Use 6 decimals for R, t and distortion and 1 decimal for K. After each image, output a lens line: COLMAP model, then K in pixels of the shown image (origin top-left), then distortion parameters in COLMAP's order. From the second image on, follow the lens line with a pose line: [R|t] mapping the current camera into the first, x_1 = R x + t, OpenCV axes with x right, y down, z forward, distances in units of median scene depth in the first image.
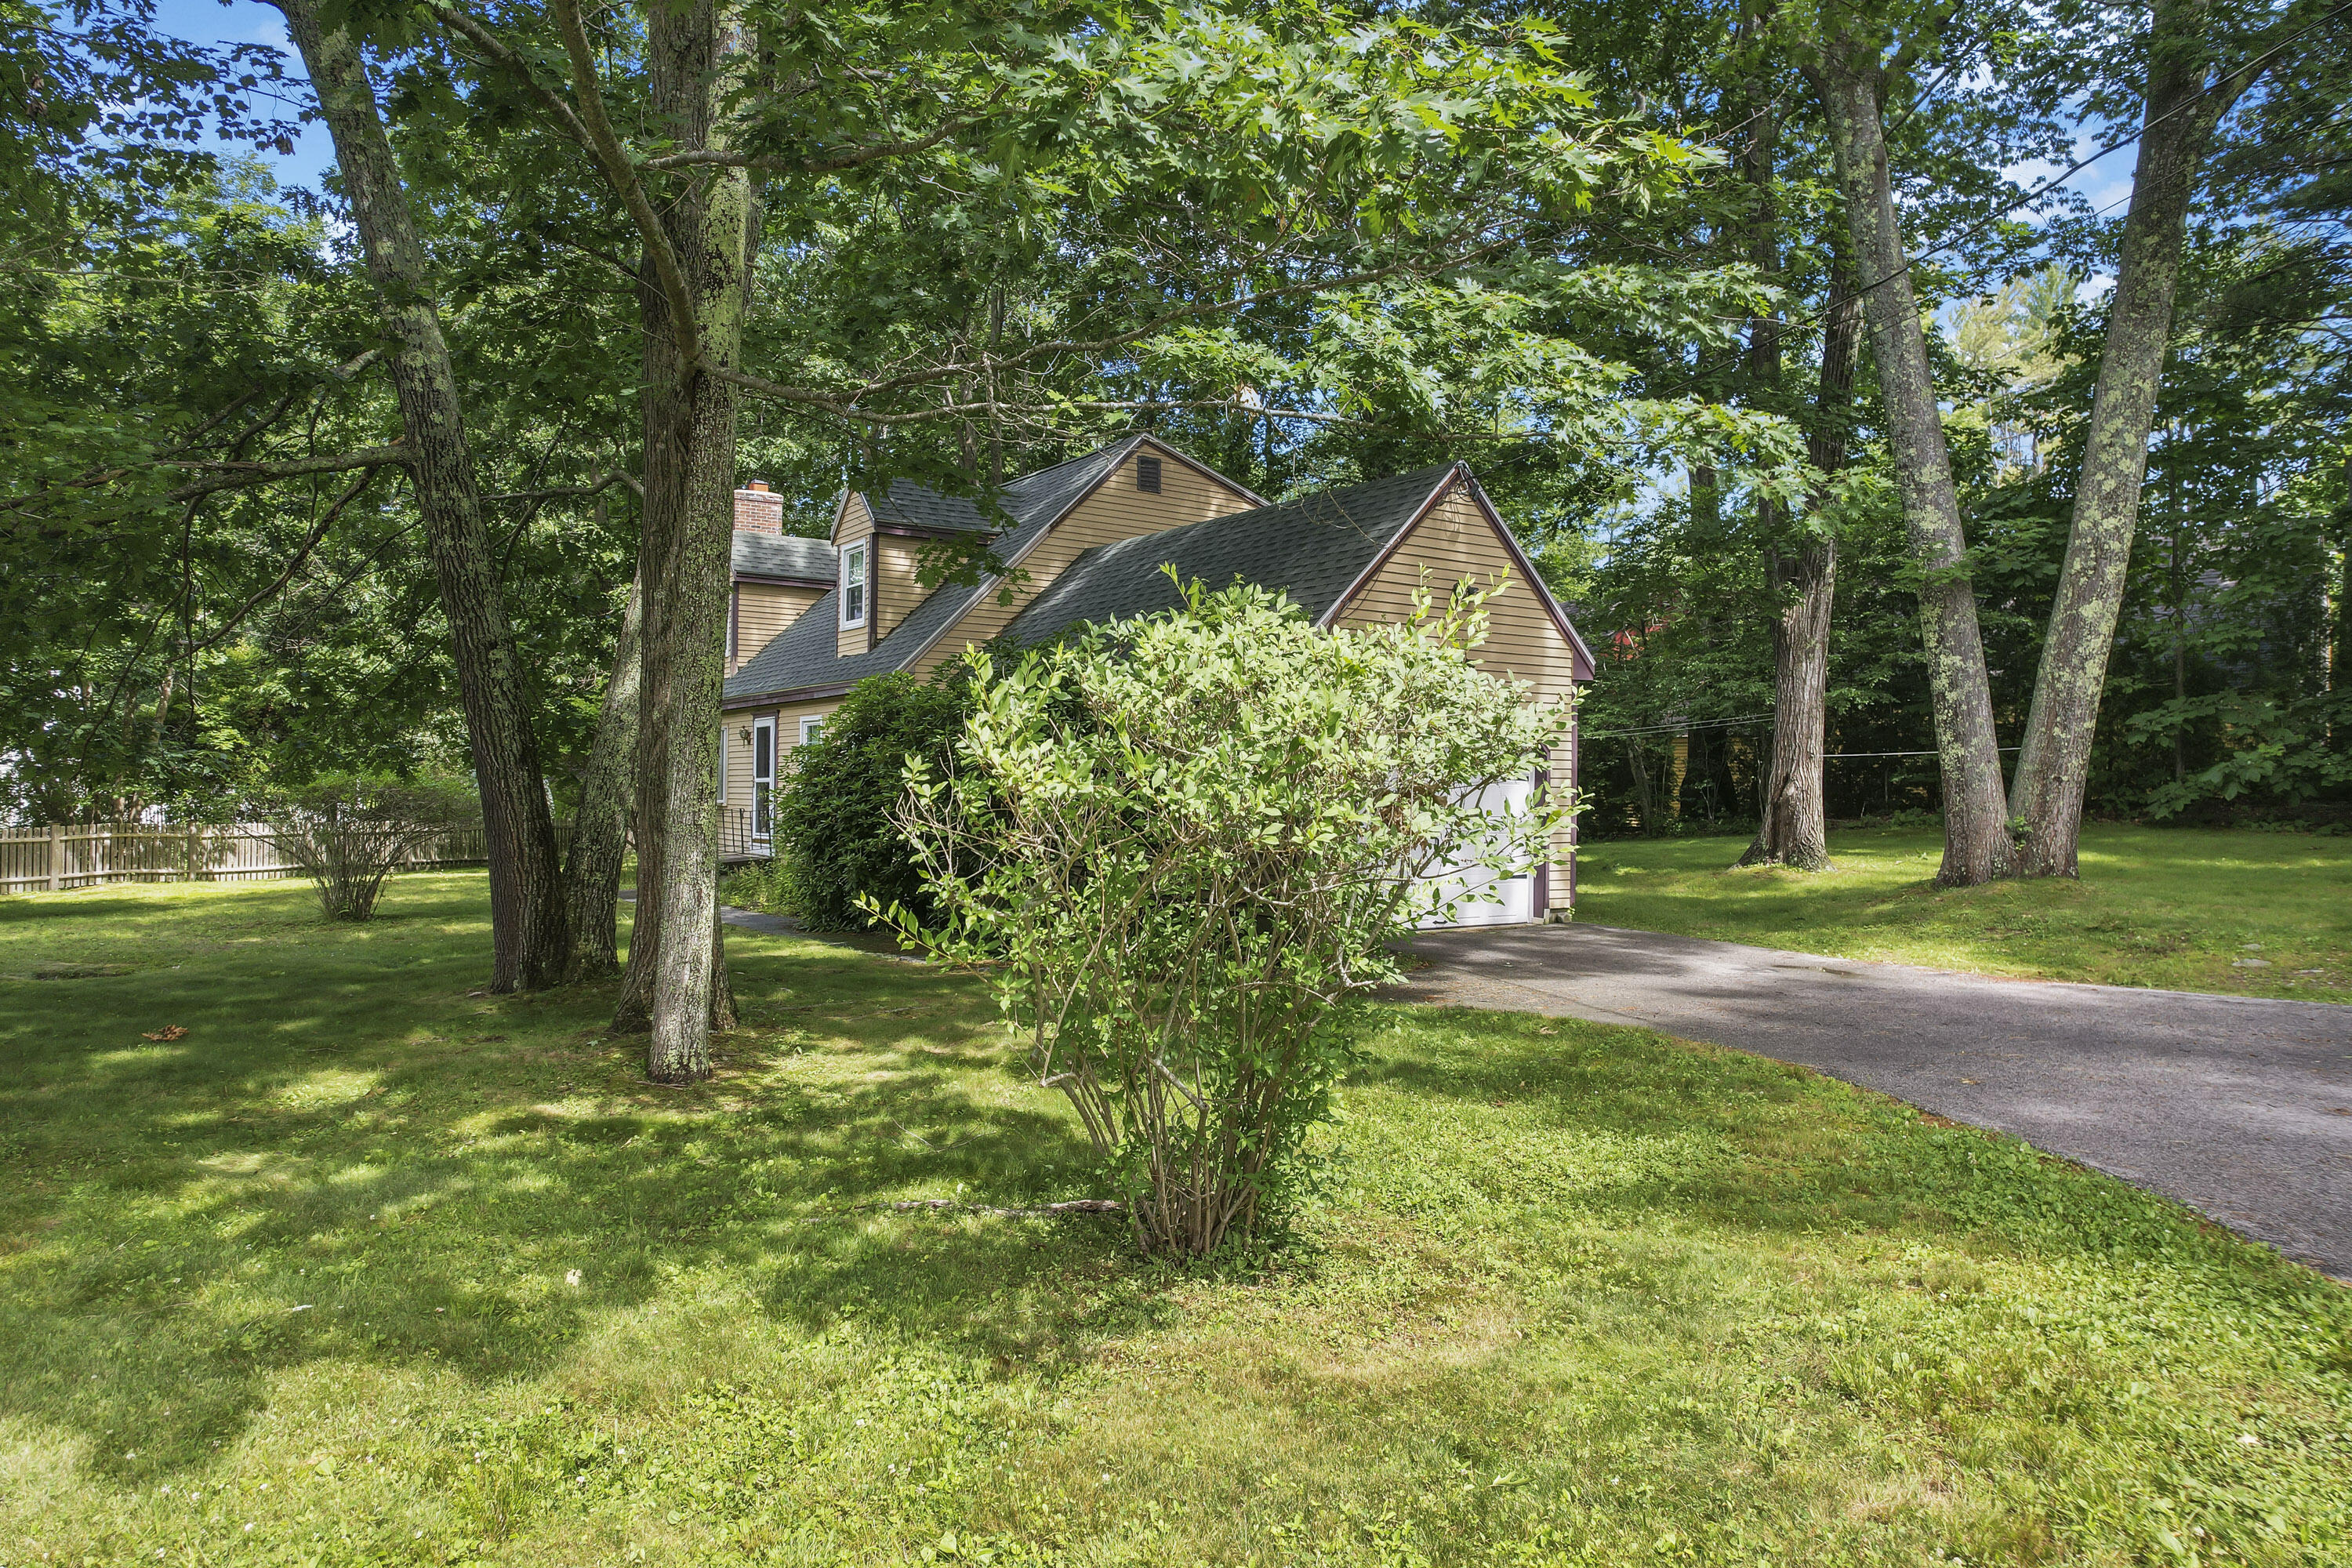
lens RADIAL K [[1520.6, 0, 1166.3], [0, 1520.6, 798.7], [0, 0, 1]] dist [-0.025742, 0.007017]
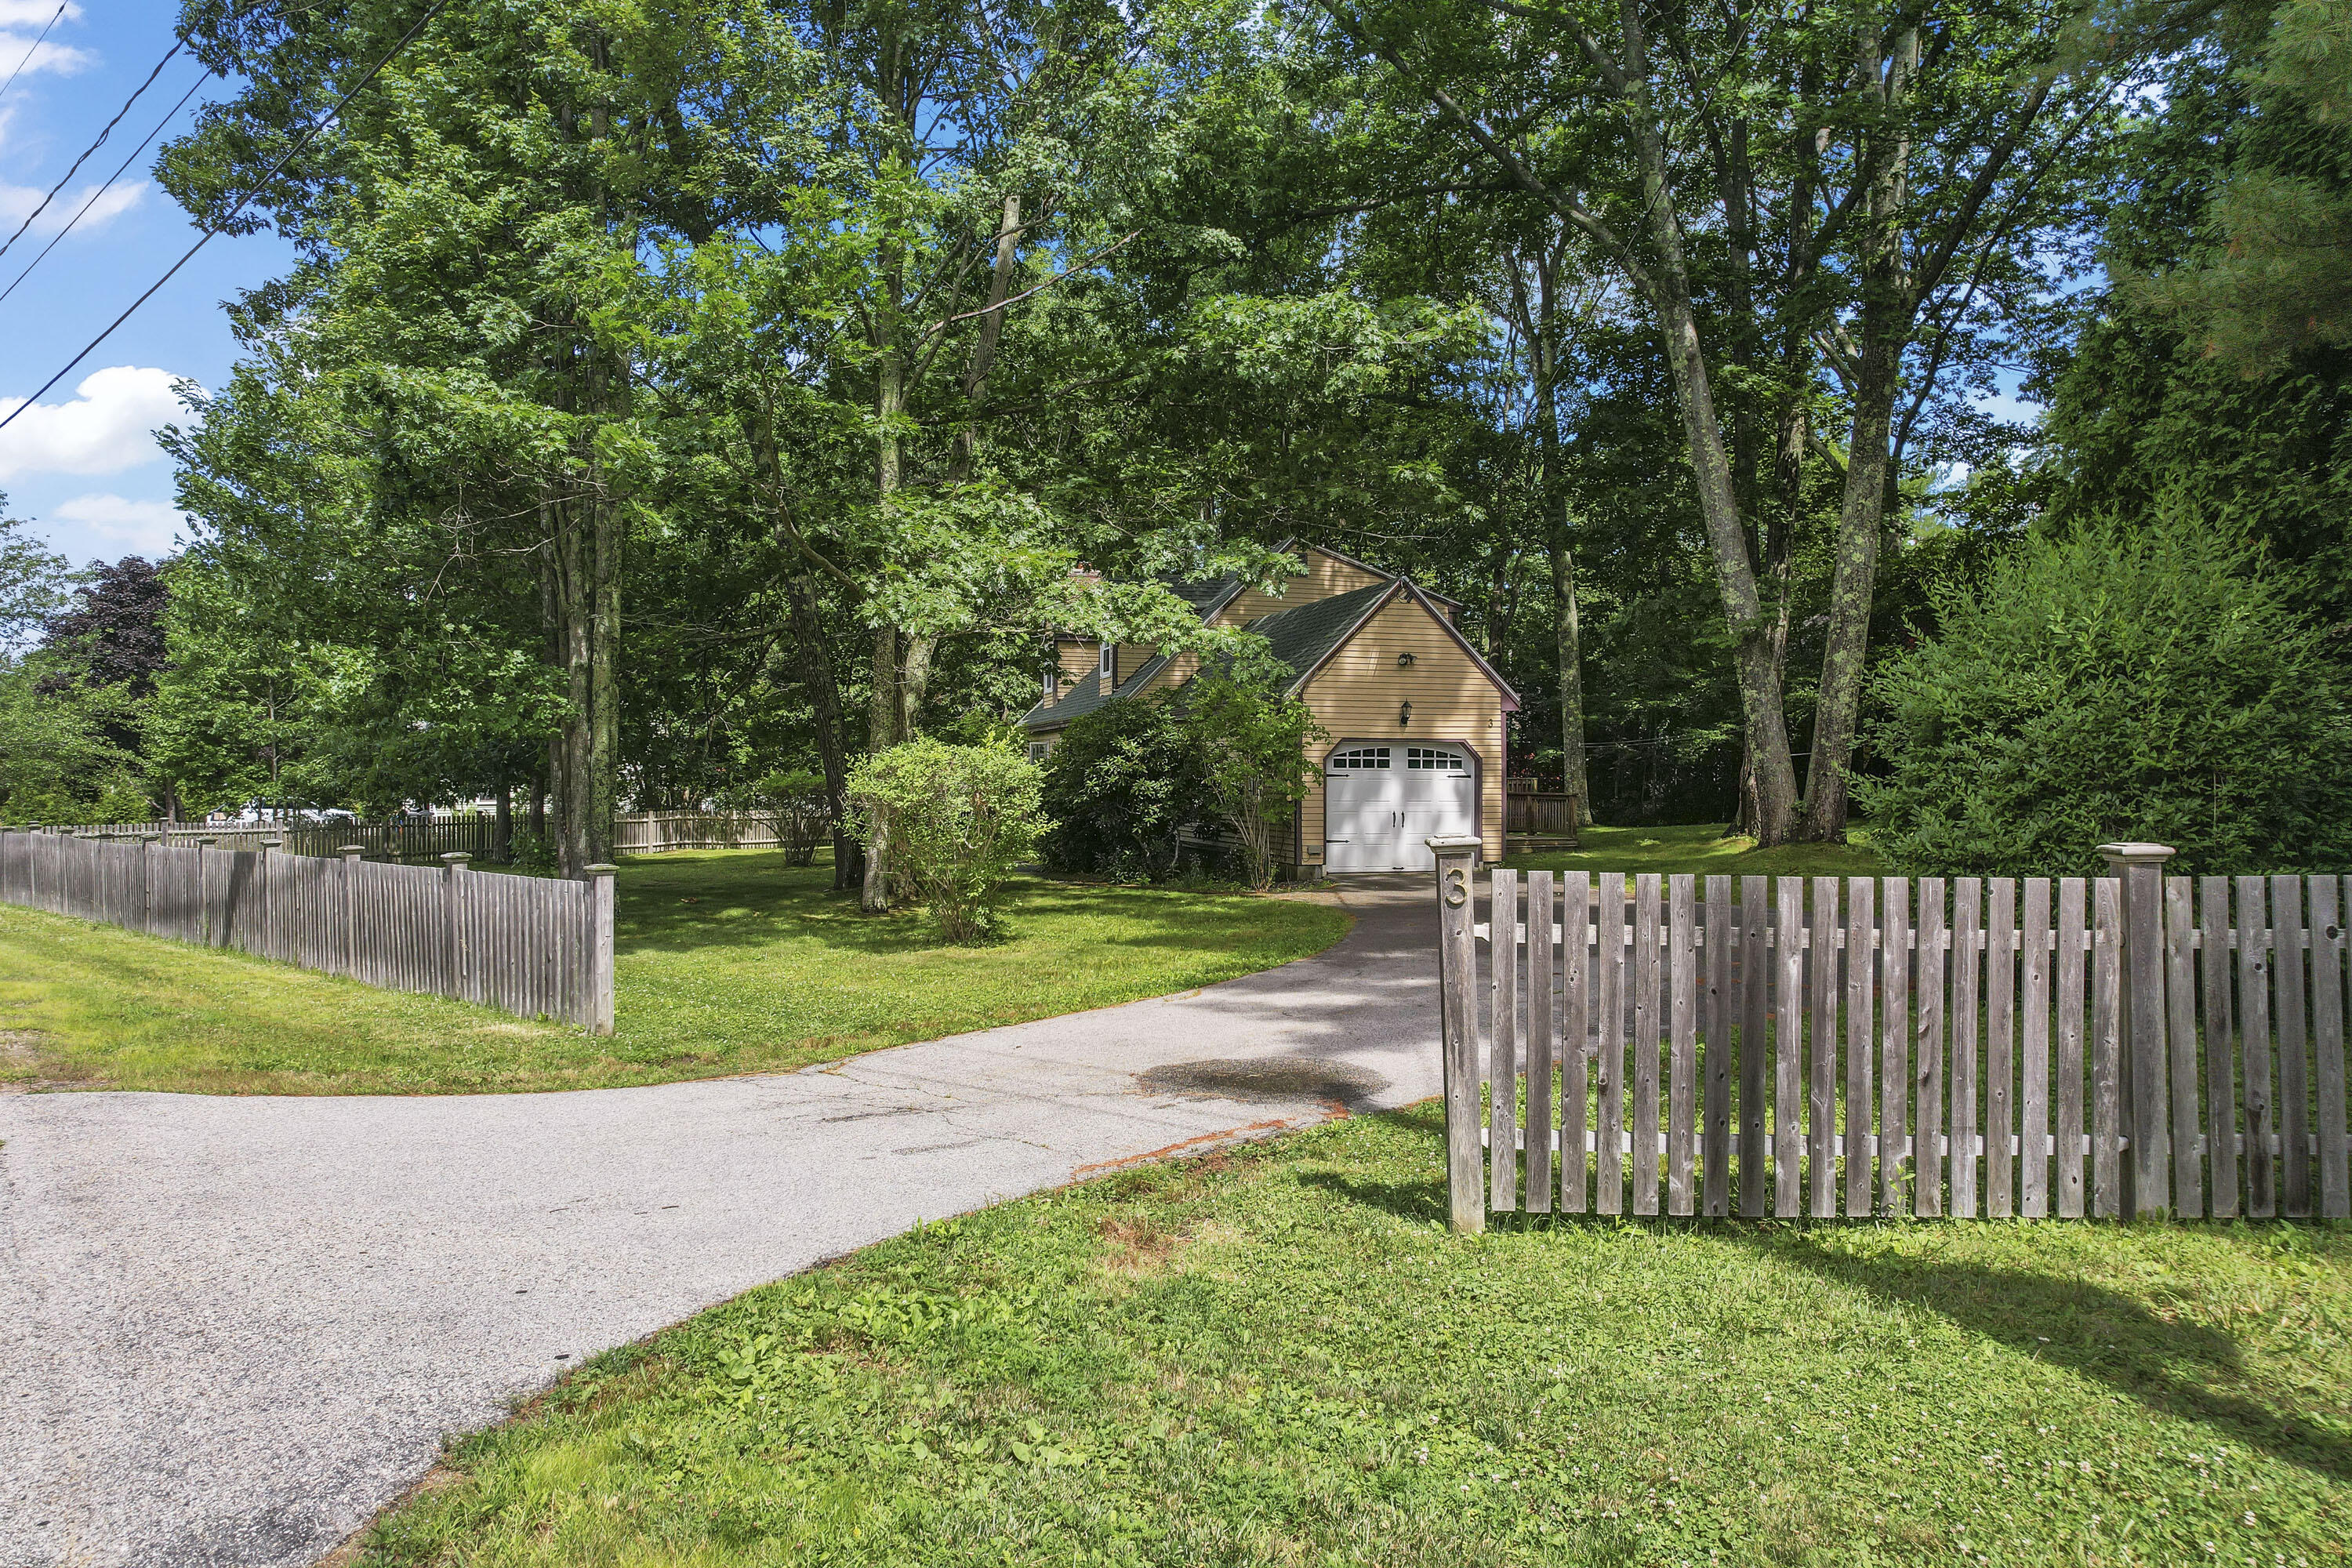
lens RADIAL K [[1520.6, 0, 1182.2], [0, 1520.6, 780.4], [0, 0, 1]] dist [-0.025742, 0.007017]
pose [[0.953370, -0.008220, -0.301693, 0.314568], [0.007431, 0.999965, -0.003762, -0.004653], [0.301713, 0.001345, 0.953398, -0.397790]]
